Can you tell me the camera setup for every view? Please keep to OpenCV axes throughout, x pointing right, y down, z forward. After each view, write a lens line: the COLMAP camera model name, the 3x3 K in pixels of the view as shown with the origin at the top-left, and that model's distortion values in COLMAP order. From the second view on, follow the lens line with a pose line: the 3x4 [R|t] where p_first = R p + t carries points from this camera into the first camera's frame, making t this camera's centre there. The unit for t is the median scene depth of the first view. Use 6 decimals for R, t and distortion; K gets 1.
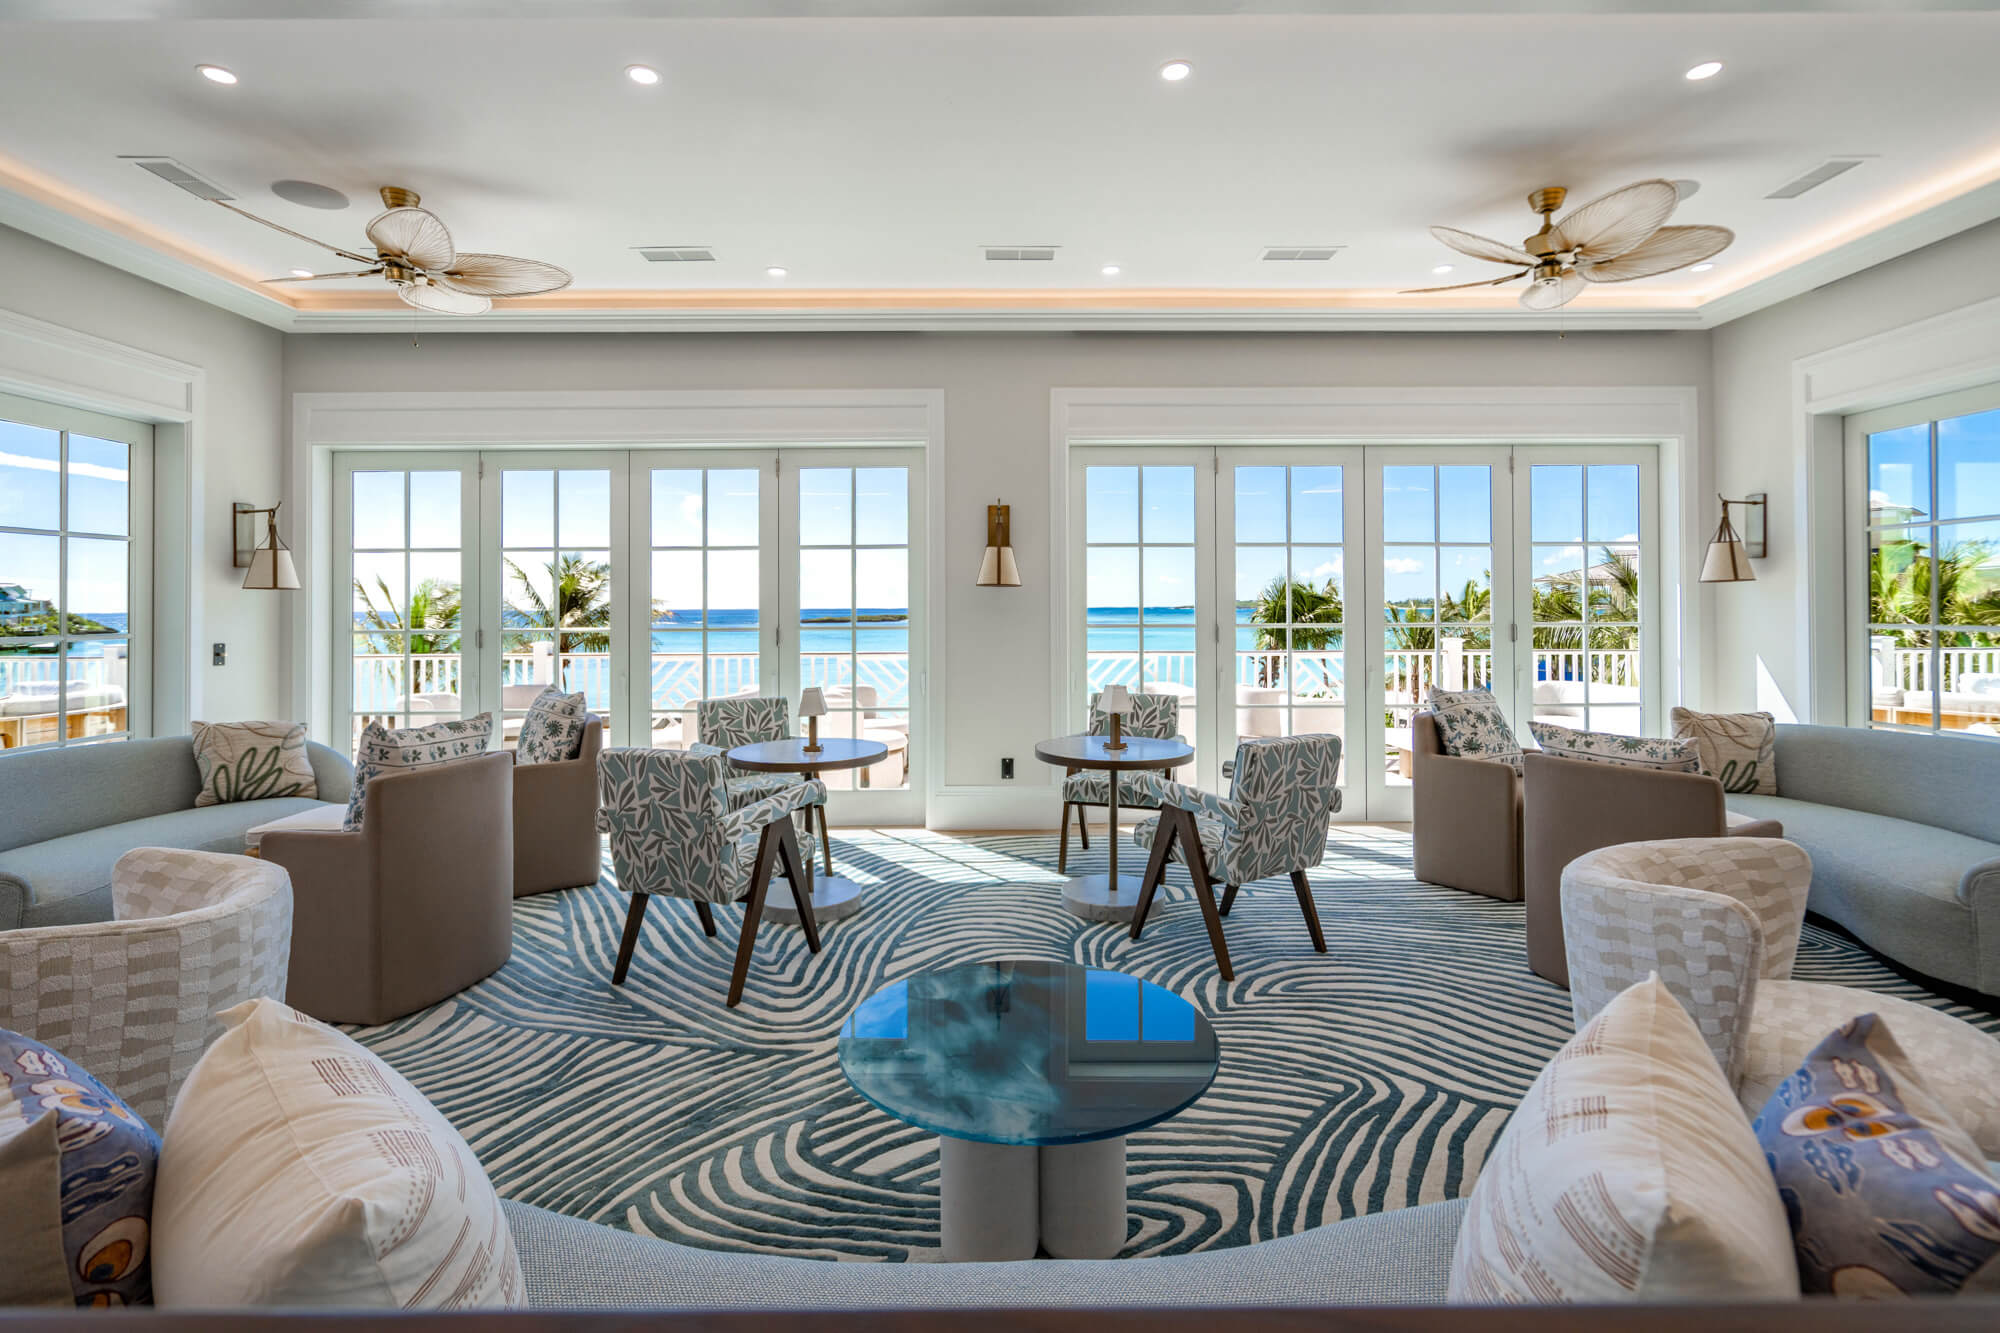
lens RADIAL K [[1116.0, 0, 999.2], [0, 1116.0, 622.7], [0, 0, 1]] dist [-0.000890, -0.000060]
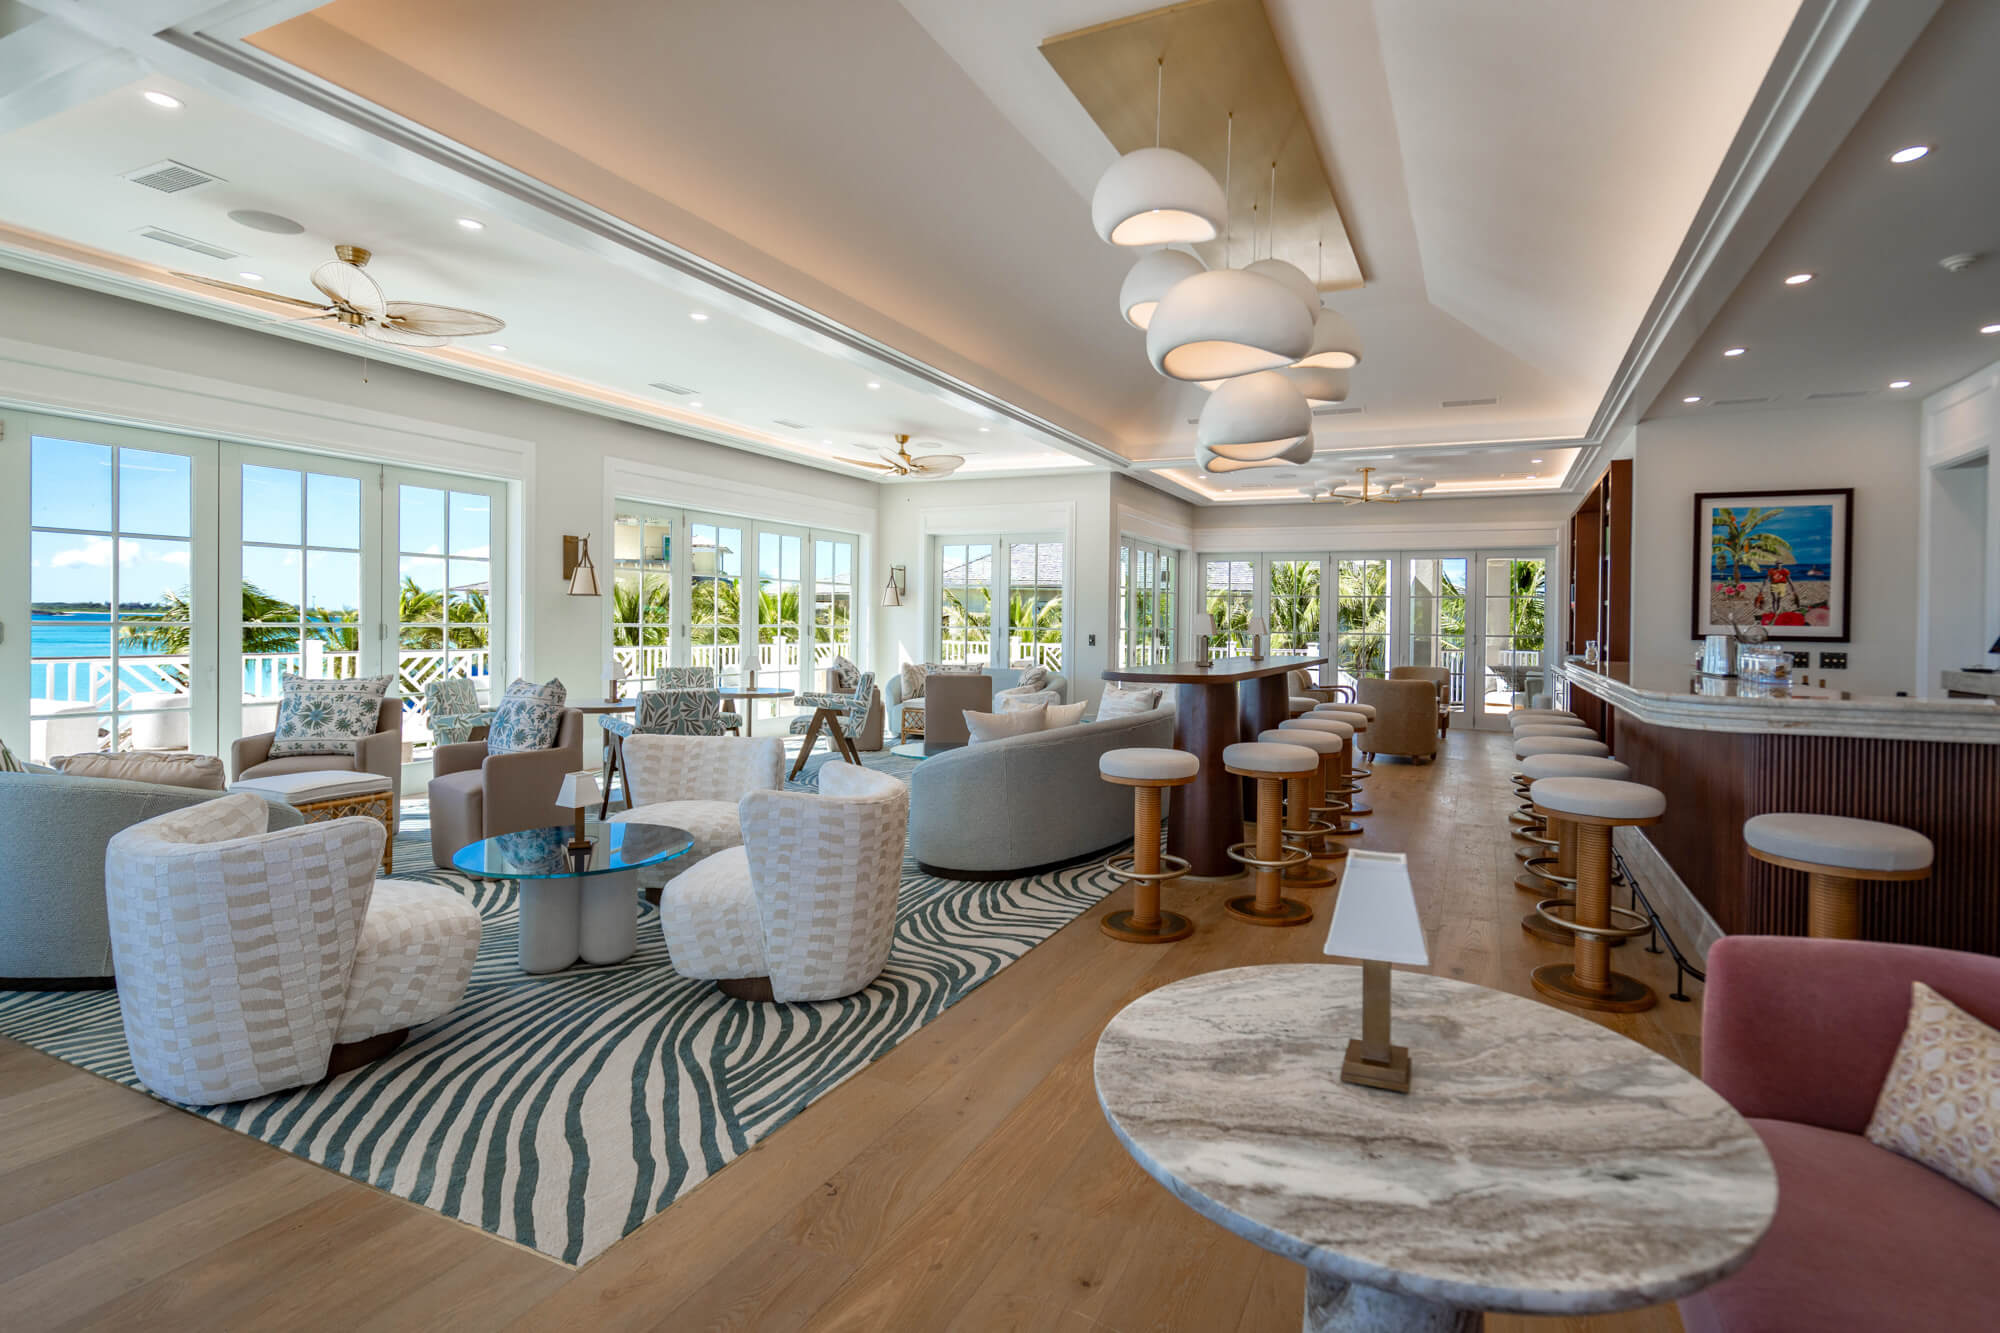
lens RADIAL K [[1116.0, 0, 999.2], [0, 1116.0, 622.7], [0, 0, 1]] dist [-0.000890, -0.000060]
pose [[0.410172, 0.011060, 0.911941, -0.980338], [-0.007215, 0.999935, -0.008882, 0.011993], [-0.911980, -0.002936, 0.410225, -0.050524]]
